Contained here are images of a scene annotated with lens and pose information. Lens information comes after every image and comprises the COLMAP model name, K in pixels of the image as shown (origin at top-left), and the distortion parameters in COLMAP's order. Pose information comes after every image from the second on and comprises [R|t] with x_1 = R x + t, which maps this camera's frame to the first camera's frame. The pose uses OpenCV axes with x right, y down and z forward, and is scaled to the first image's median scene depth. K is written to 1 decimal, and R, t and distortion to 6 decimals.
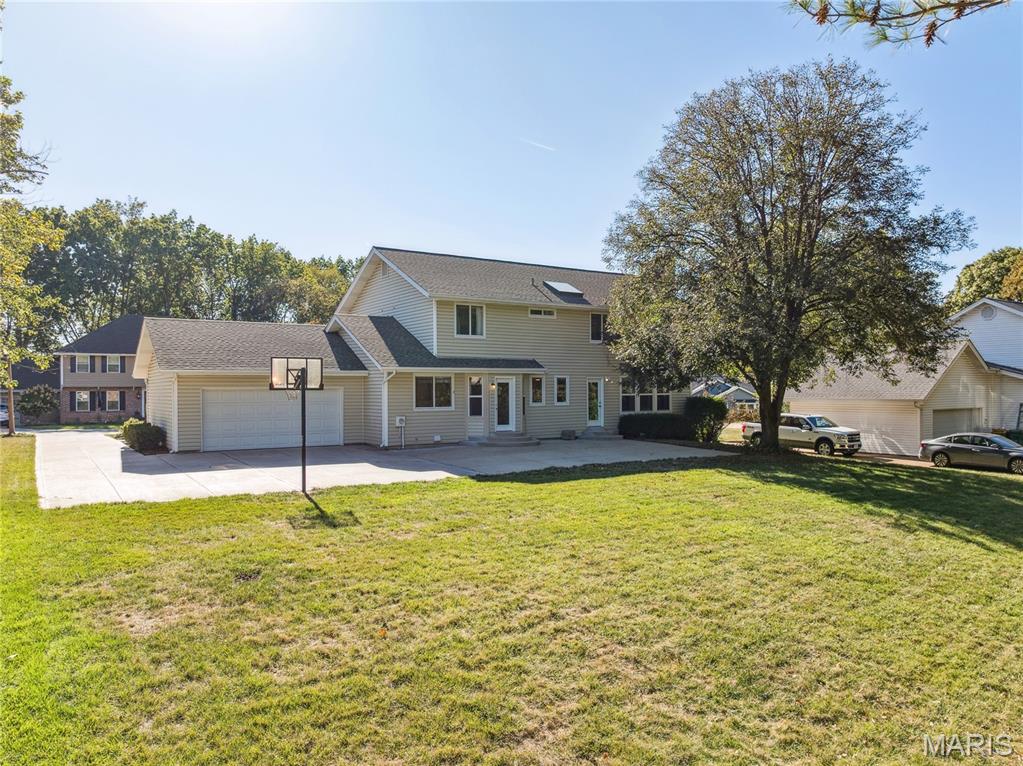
lens RADIAL K [[688.4, 0, 511.5], [0, 688.4, 383.0], [0, 0, 1]] dist [-0.005050, -0.001834]
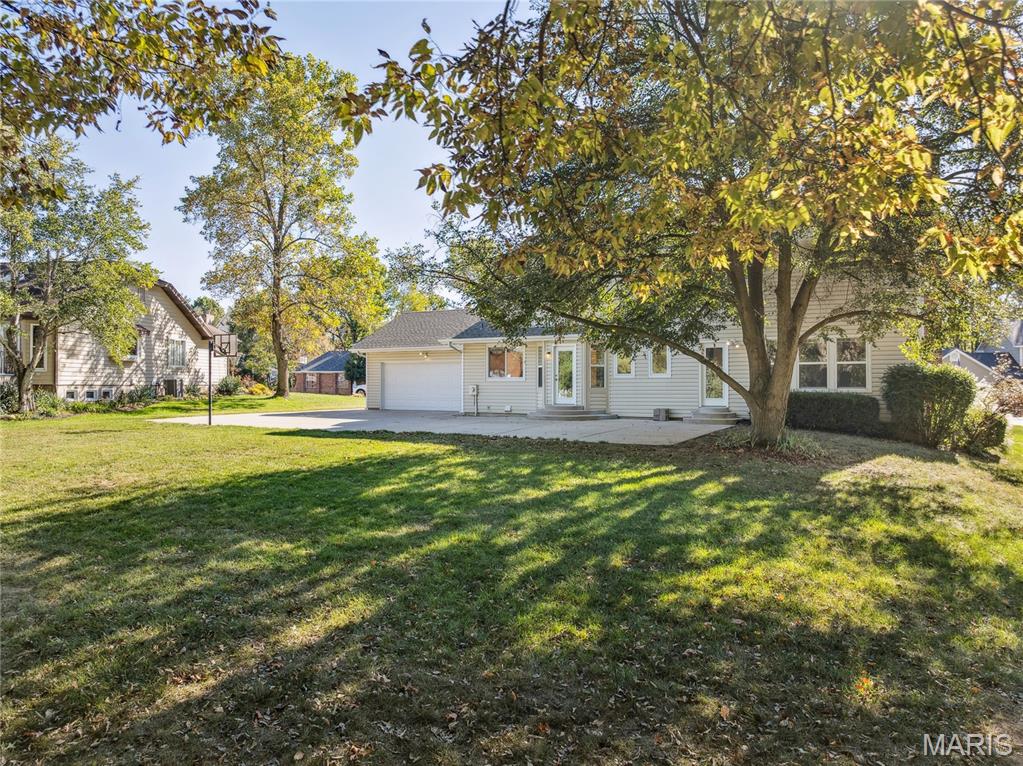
lens RADIAL K [[688.4, 0, 511.5], [0, 688.4, 383.0], [0, 0, 1]] dist [-0.005050, -0.001834]
pose [[0.466237, 0.004284, -0.884649, 0.769857], [0.005288, 0.999957, 0.007630, 0.034523], [0.884644, -0.008236, 0.466195, 0.516646]]
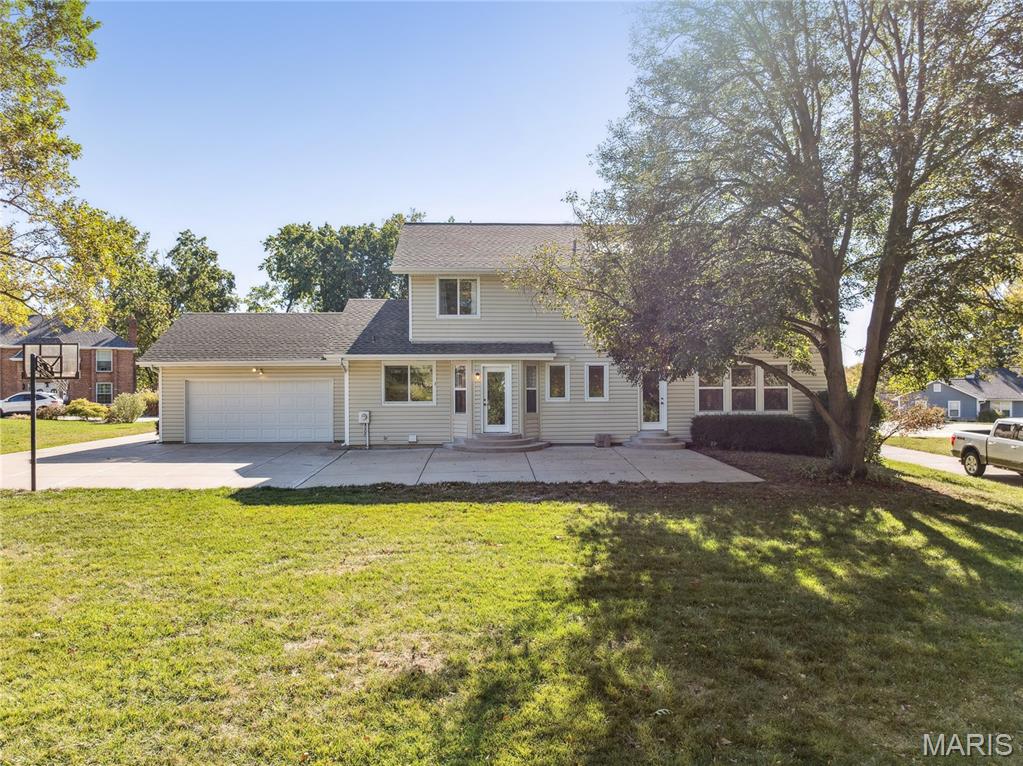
lens RADIAL K [[688.4, 0, 511.5], [0, 688.4, 383.0], [0, 0, 1]] dist [-0.005050, -0.001834]
pose [[0.863962, -0.002008, -0.503553, 0.411484], [0.004681, 0.999981, 0.004043, 0.009158], [0.503536, -0.005850, 0.863955, 0.320994]]
